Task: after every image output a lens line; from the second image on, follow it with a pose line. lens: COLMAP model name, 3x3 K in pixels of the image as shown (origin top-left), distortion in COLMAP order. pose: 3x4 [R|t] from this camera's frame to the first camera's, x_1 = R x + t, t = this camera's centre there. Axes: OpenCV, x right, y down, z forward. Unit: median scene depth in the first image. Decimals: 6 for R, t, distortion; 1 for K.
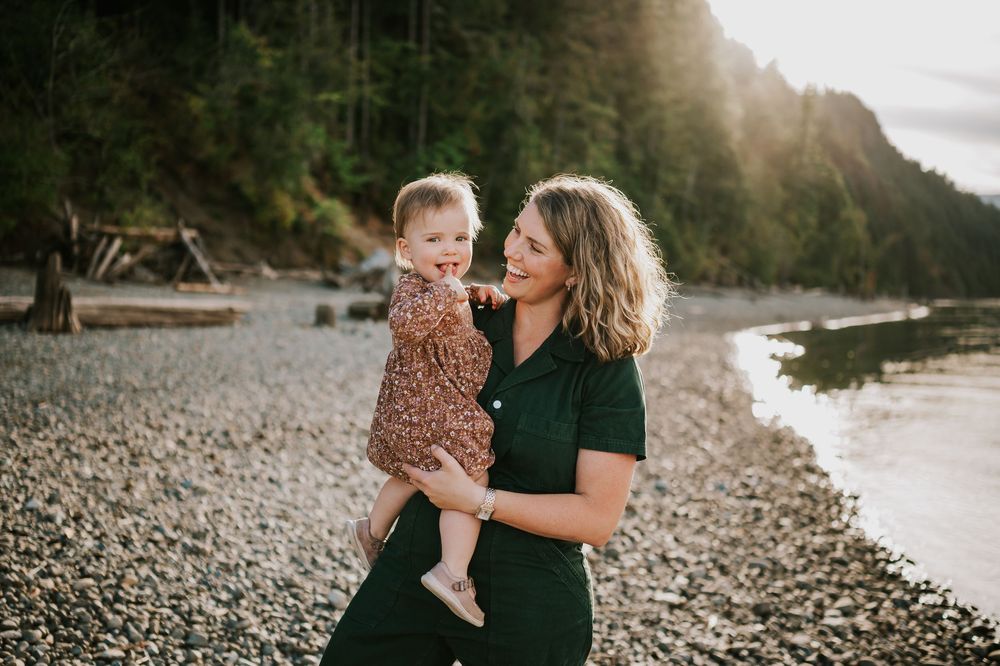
lens RADIAL K [[960.4, 0, 494.8], [0, 960.4, 347.5], [0, 0, 1]] dist [-0.048647, -0.004138]
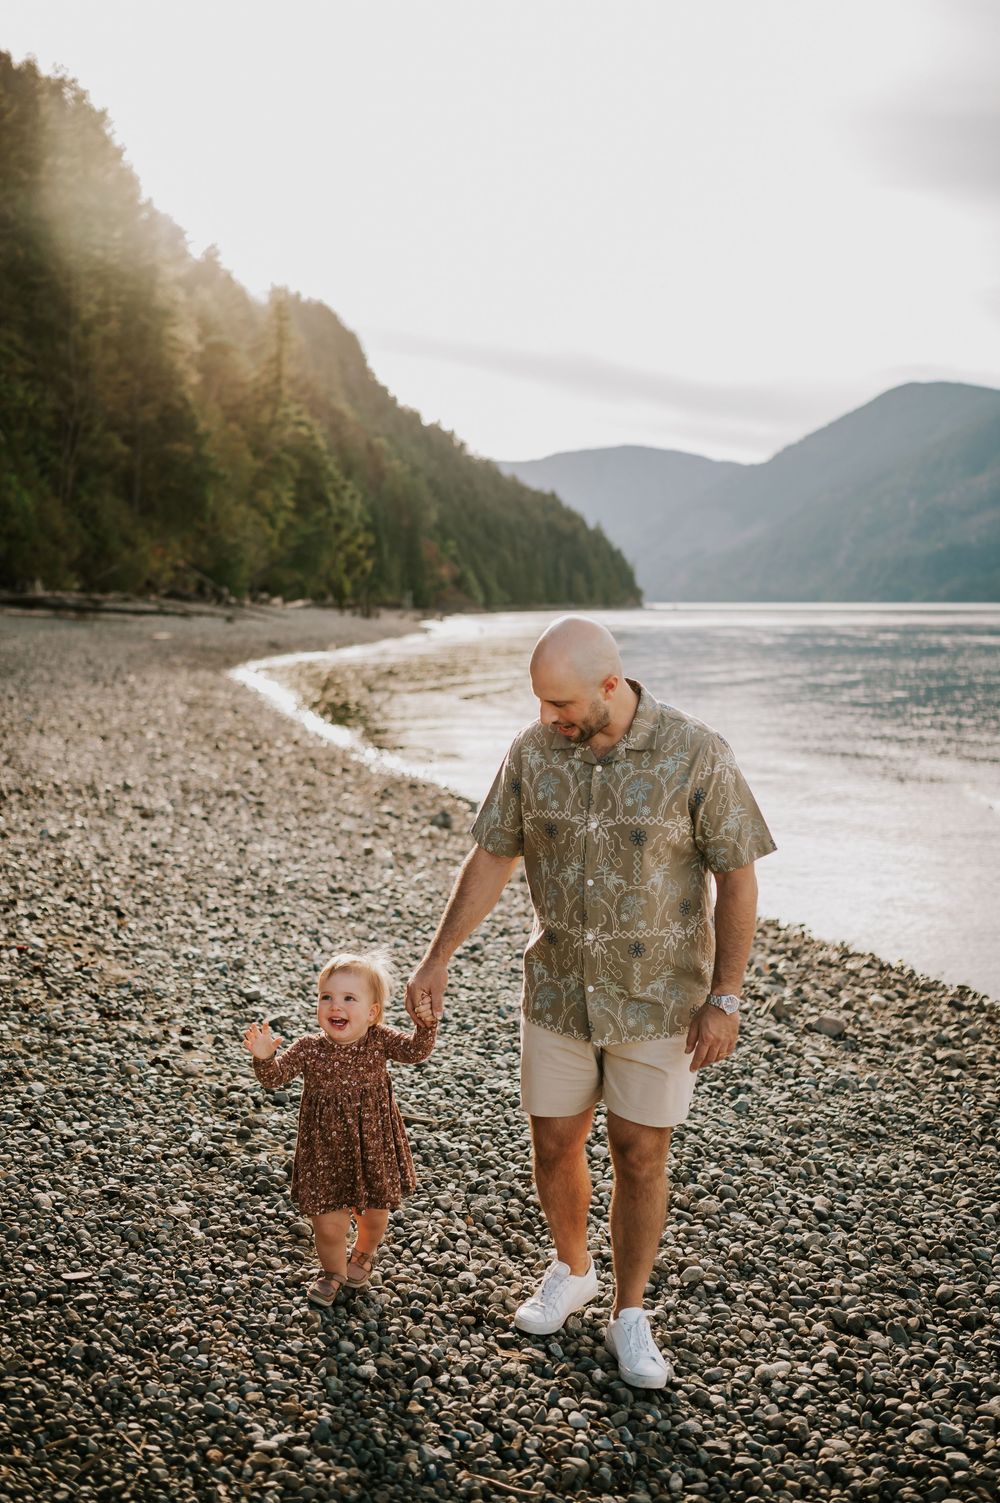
lens RADIAL K [[1505.8, 0, 493.4], [0, 1505.8, 750.0], [0, 0, 1]] dist [-0.043827, -0.002713]
pose [[0.891825, -0.044575, 0.450180, -0.066075], [0.025592, 0.998511, 0.048171, -0.002602], [-0.451657, -0.031439, 0.891638, -0.083450]]
